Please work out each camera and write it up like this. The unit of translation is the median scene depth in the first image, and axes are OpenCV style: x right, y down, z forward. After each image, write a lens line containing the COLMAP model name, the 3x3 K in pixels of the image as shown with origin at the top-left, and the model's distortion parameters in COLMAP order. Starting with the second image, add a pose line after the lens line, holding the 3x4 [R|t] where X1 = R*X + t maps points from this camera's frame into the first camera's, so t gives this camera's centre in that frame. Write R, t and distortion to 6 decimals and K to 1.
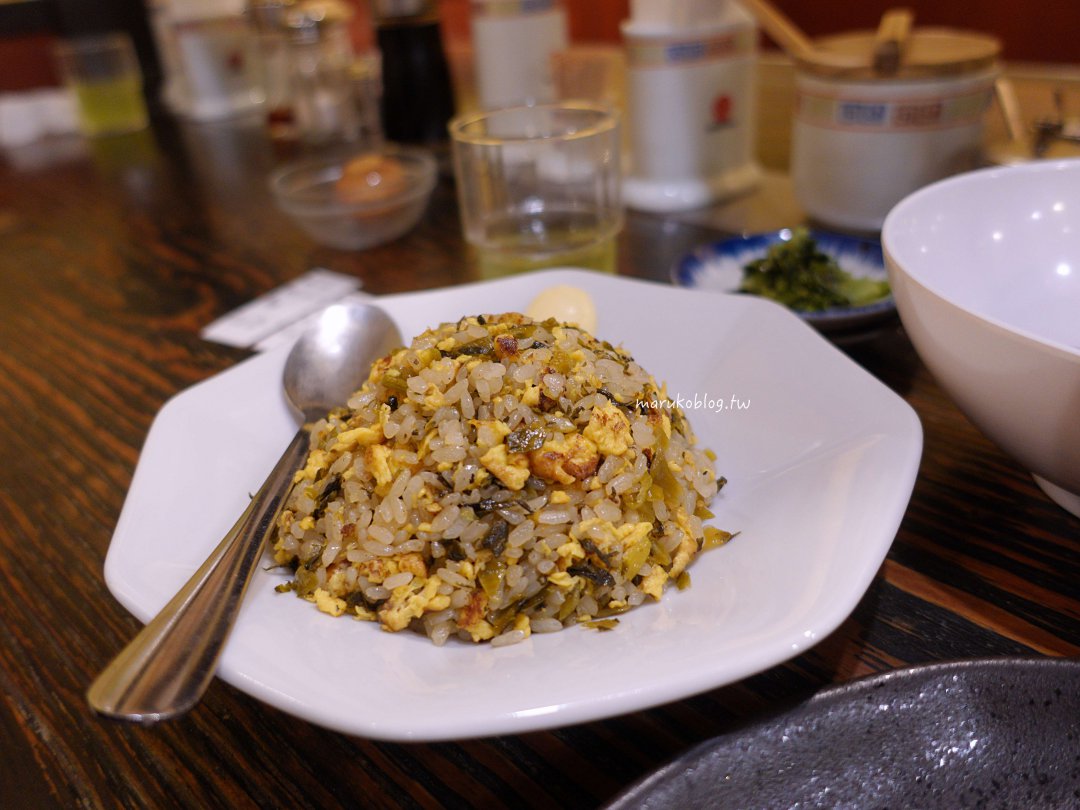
lens RADIAL K [[755.7, 0, 544.4], [0, 755.7, 402.8], [0, 0, 1]] dist [0.033647, 0.000157]
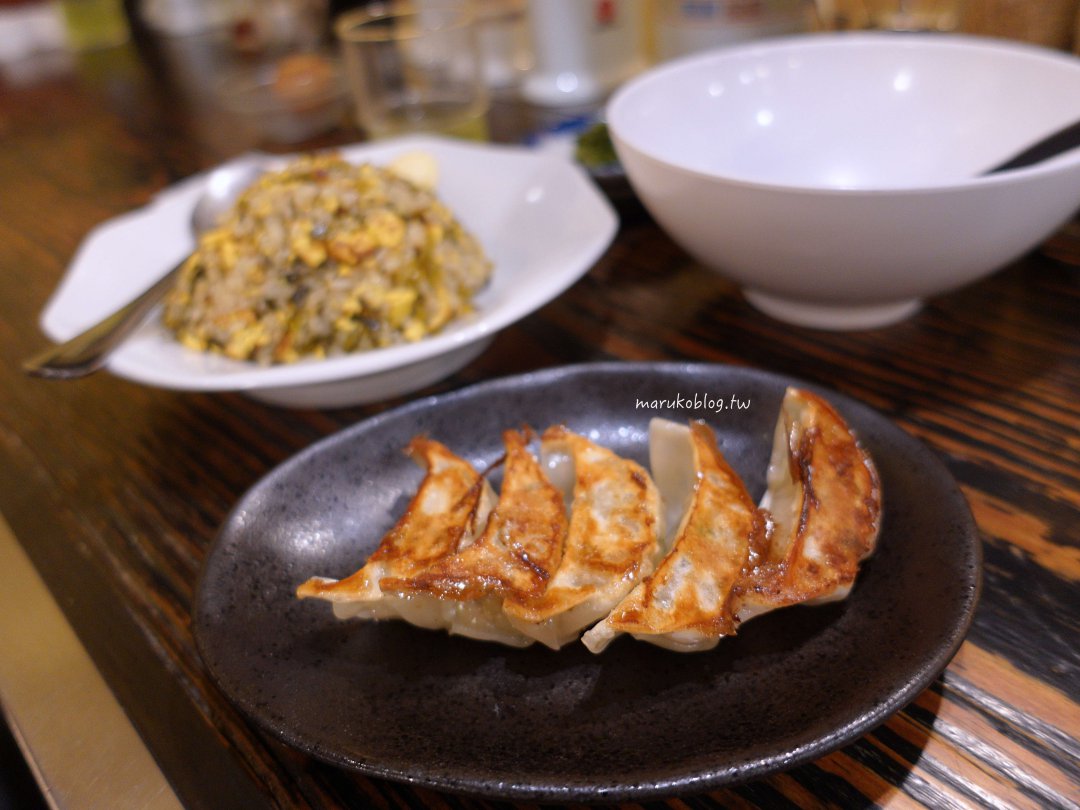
lens RADIAL K [[755.7, 0, 532.9], [0, 755.7, 409.9], [0, 0, 1]] dist [0.033647, 0.000157]
pose [[0.999159, -0.001841, -0.040963, 0.437845], [0.005879, 0.995101, 0.098685, 0.244889], [0.040581, -0.098843, 0.994275, -0.470403]]
